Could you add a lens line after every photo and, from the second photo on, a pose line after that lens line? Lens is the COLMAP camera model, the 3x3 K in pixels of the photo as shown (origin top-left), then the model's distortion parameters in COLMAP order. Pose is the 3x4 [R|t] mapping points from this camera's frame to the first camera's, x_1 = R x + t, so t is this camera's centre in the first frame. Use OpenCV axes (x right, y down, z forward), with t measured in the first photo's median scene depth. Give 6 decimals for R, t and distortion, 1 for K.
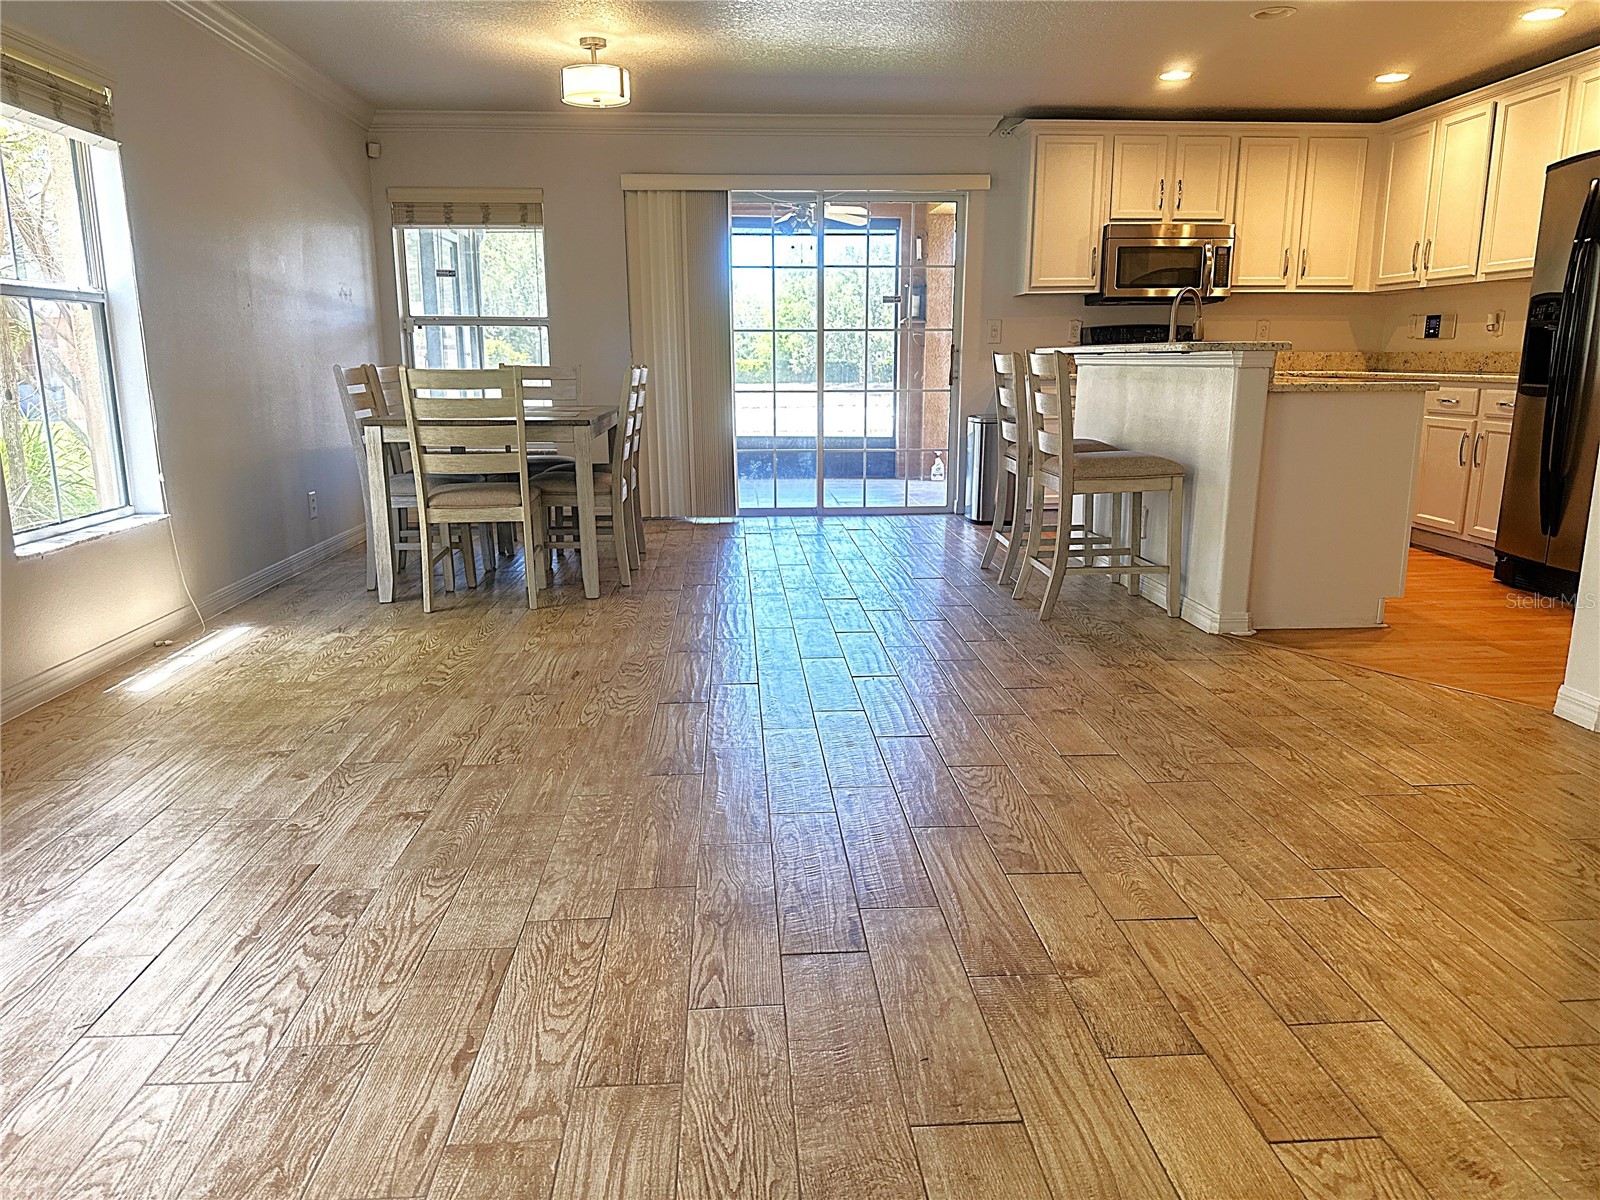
lens RADIAL K [[1139.9, 0, 805.6], [0, 1139.9, 605.9], [0, 0, 1]] dist [0.010455, -0.005256]
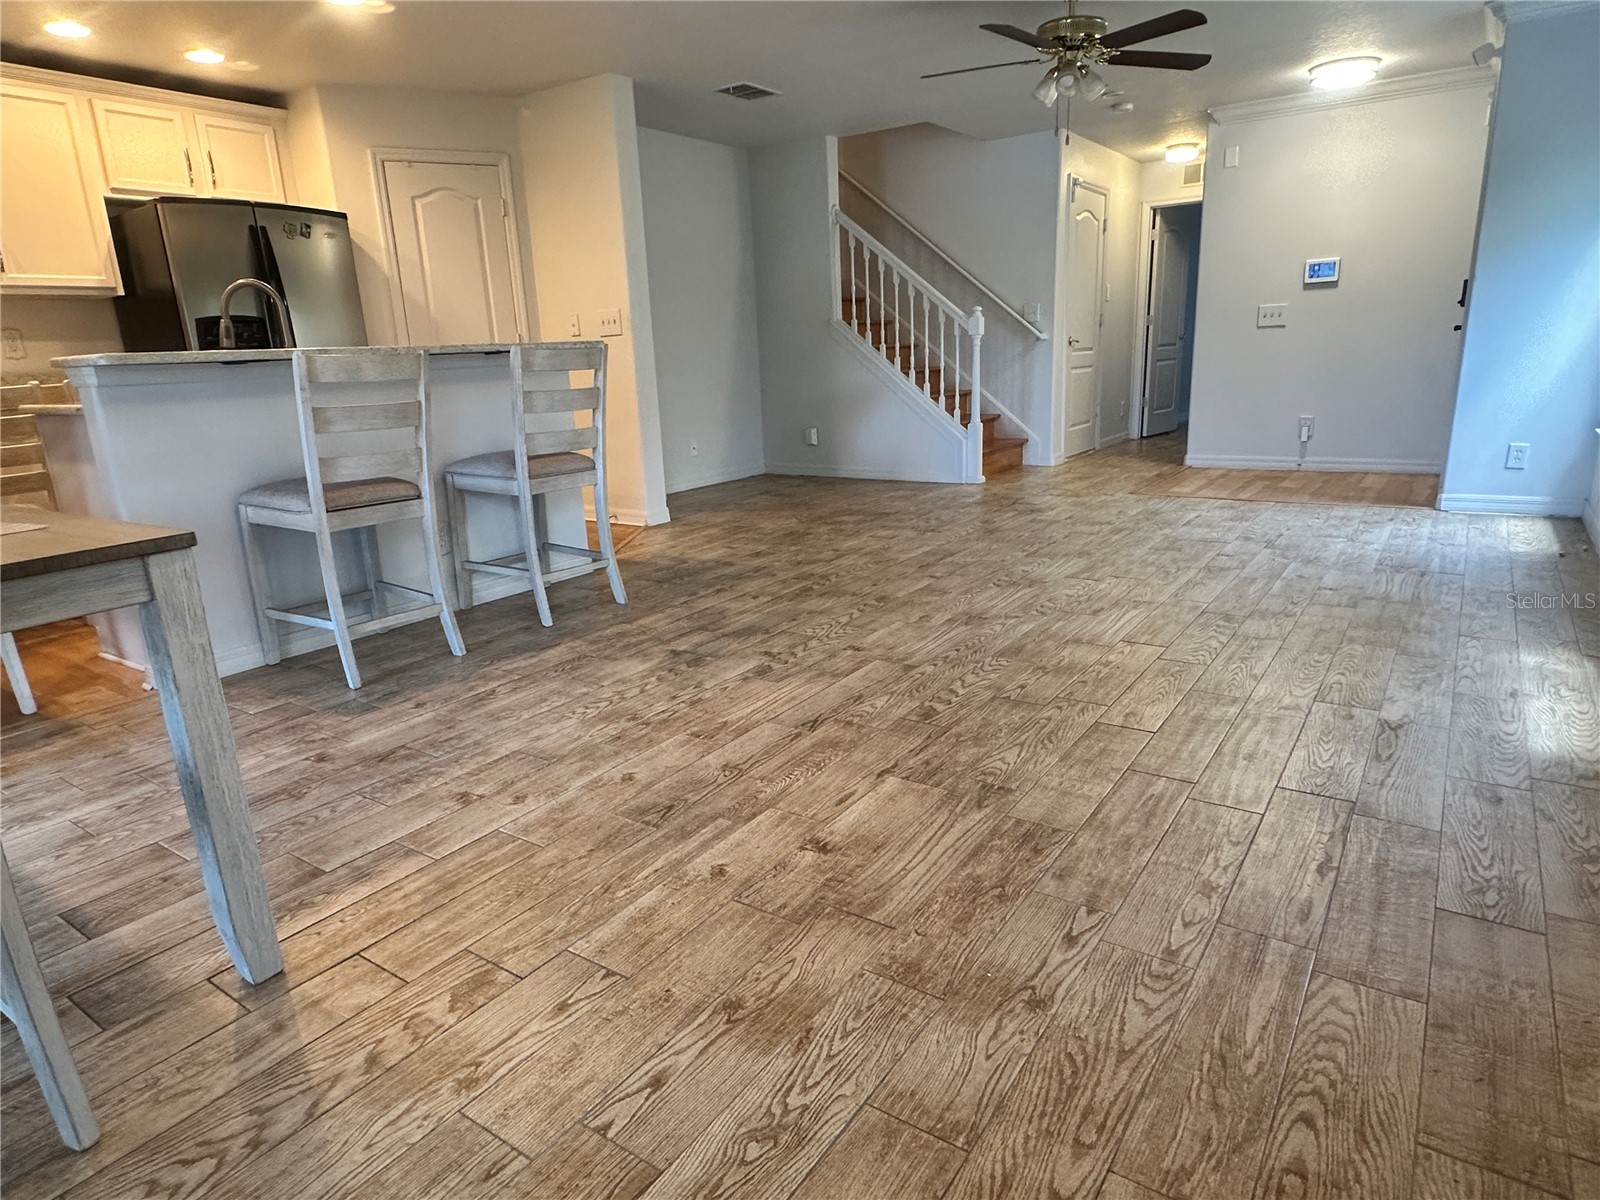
lens RADIAL K [[948.3, 0, 805.2], [0, 948.3, 607.8], [0, 0, 1]] dist [0.021258, -0.004089]
pose [[-0.787952, -0.128291, 0.602224, -0.667125], [0.176524, 0.889933, 0.420546, -0.486112], [-0.589891, 0.437677, -0.678578, 2.226337]]
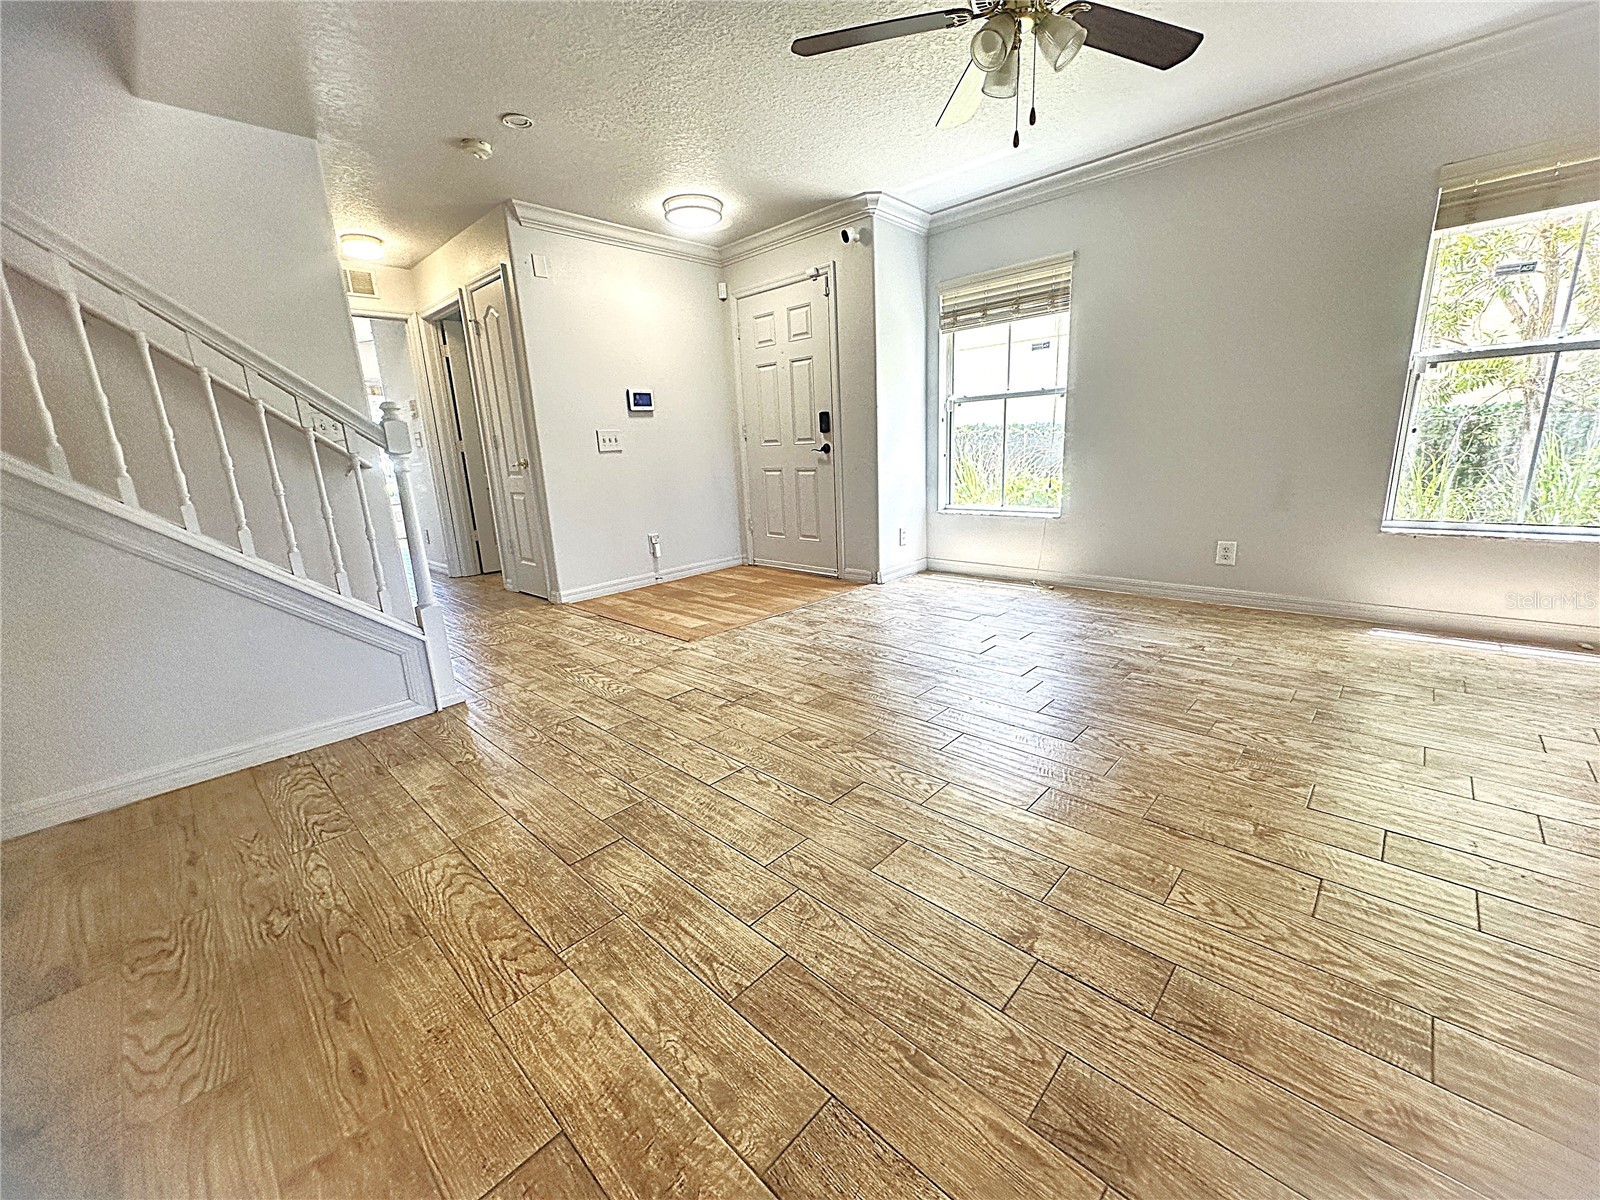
lens RADIAL K [[640.8, 0, 798.8], [0, 640.8, 597.1], [0, 0, 1]] dist [0.000350, 0.000212]
pose [[-0.737157, 0.198852, -0.645800, 0.588902], [-0.095053, 0.915701, 0.390458, -0.258006], [0.669003, 0.349214, -0.656113, 1.188803]]
